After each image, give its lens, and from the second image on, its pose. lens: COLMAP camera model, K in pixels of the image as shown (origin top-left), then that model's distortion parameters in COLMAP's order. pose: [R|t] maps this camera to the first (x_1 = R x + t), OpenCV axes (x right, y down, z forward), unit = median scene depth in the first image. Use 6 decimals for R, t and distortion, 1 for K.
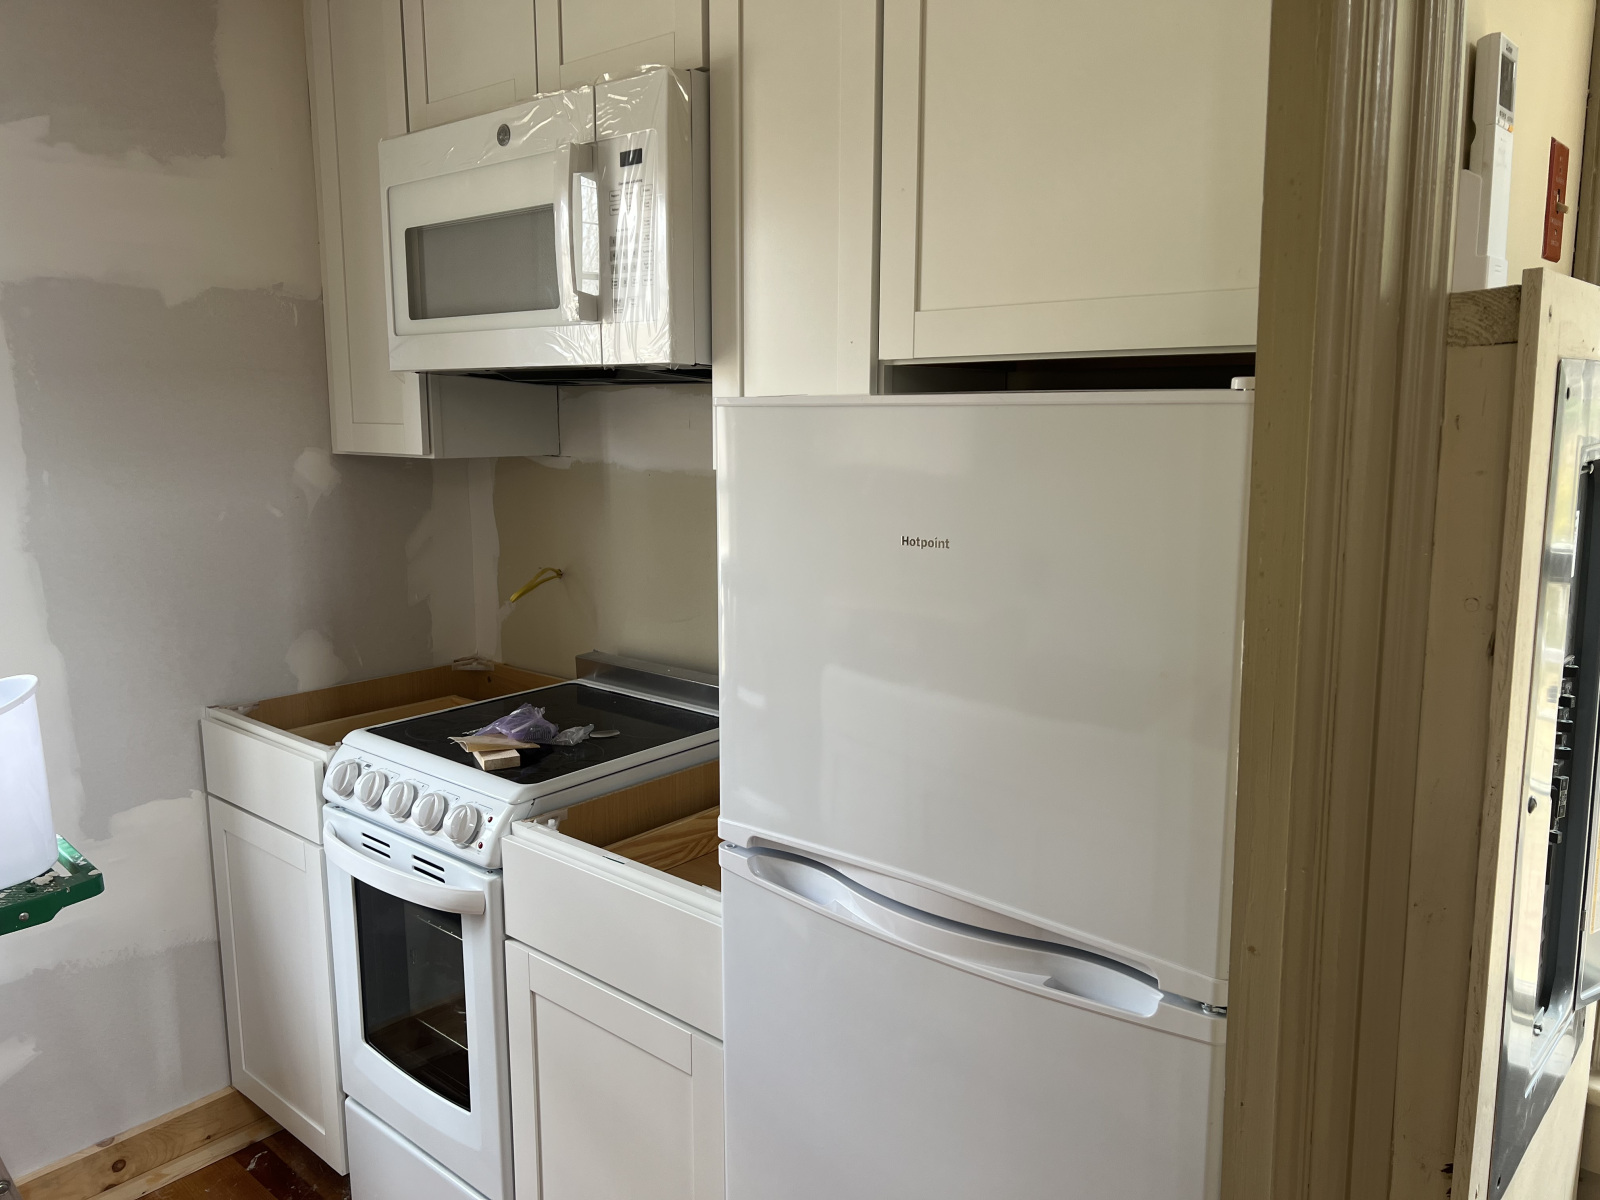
lens RADIAL K [[1203.3, 0, 797.1], [0, 1203.3, 610.0], [0, 0, 1]] dist [0.003360, -0.012126]
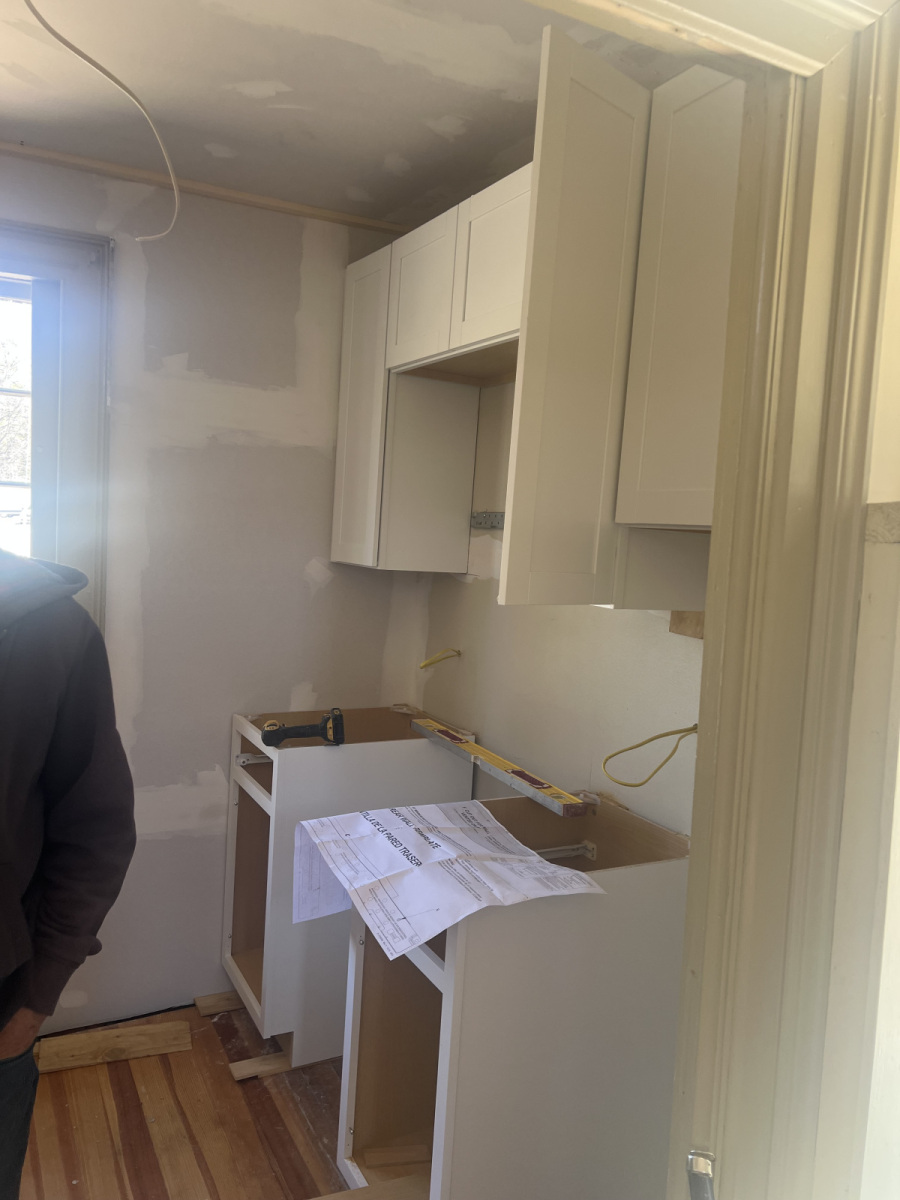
lens RADIAL K [[902.5, 0, 450.0], [0, 902.5, 600.0], [0, 0, 1]] dist [0.003360, -0.012126]
pose [[0.937217, 0.087011, -0.337717, 0.154672], [-0.120455, 0.989544, -0.079329, -0.006567], [0.327283, 0.115028, 0.937899, -0.031324]]
